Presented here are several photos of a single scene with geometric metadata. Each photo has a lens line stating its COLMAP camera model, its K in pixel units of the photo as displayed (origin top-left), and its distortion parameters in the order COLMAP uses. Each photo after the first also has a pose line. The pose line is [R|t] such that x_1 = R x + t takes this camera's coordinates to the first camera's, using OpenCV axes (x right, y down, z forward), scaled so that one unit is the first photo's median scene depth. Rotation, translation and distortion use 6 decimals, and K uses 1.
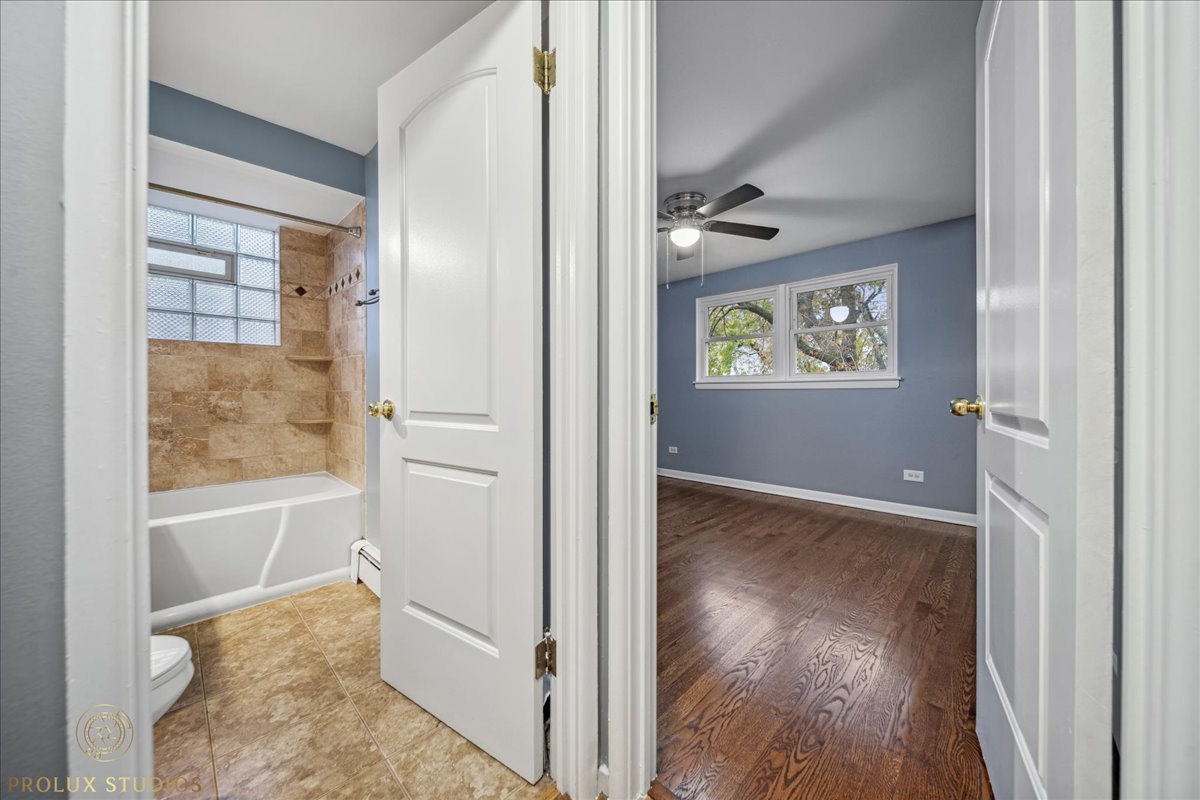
lens RADIAL K [[424.6, 0, 597.2], [0, 424.6, 395.2], [0, 0, 1]] dist [-0.001368, -0.001656]
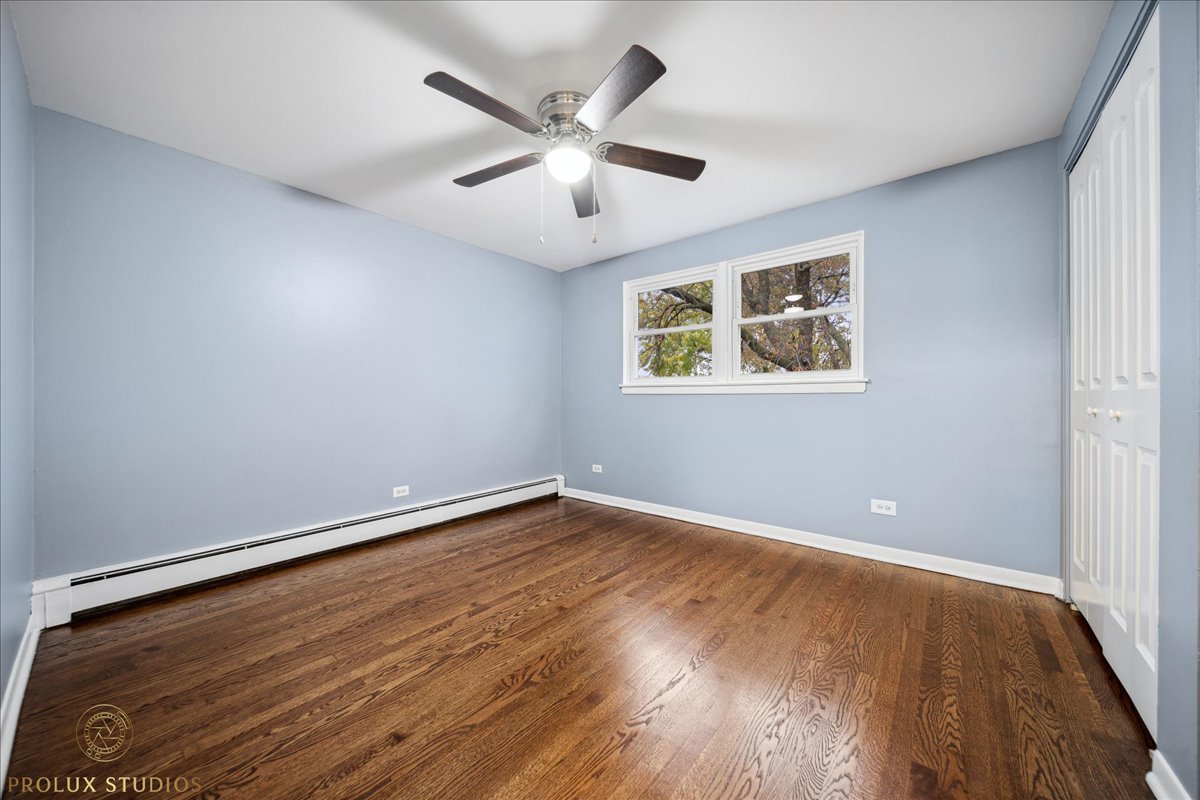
lens RADIAL K [[424.6, 0, 601.2], [0, 424.6, 403.6], [0, 0, 1]] dist [-0.001368, -0.001656]
pose [[0.996340, 0.000414, 0.085473, 0.171995], [-0.000903, 0.999983, 0.005675, -0.000475], [-0.085470, -0.005731, 0.996324, 0.279931]]
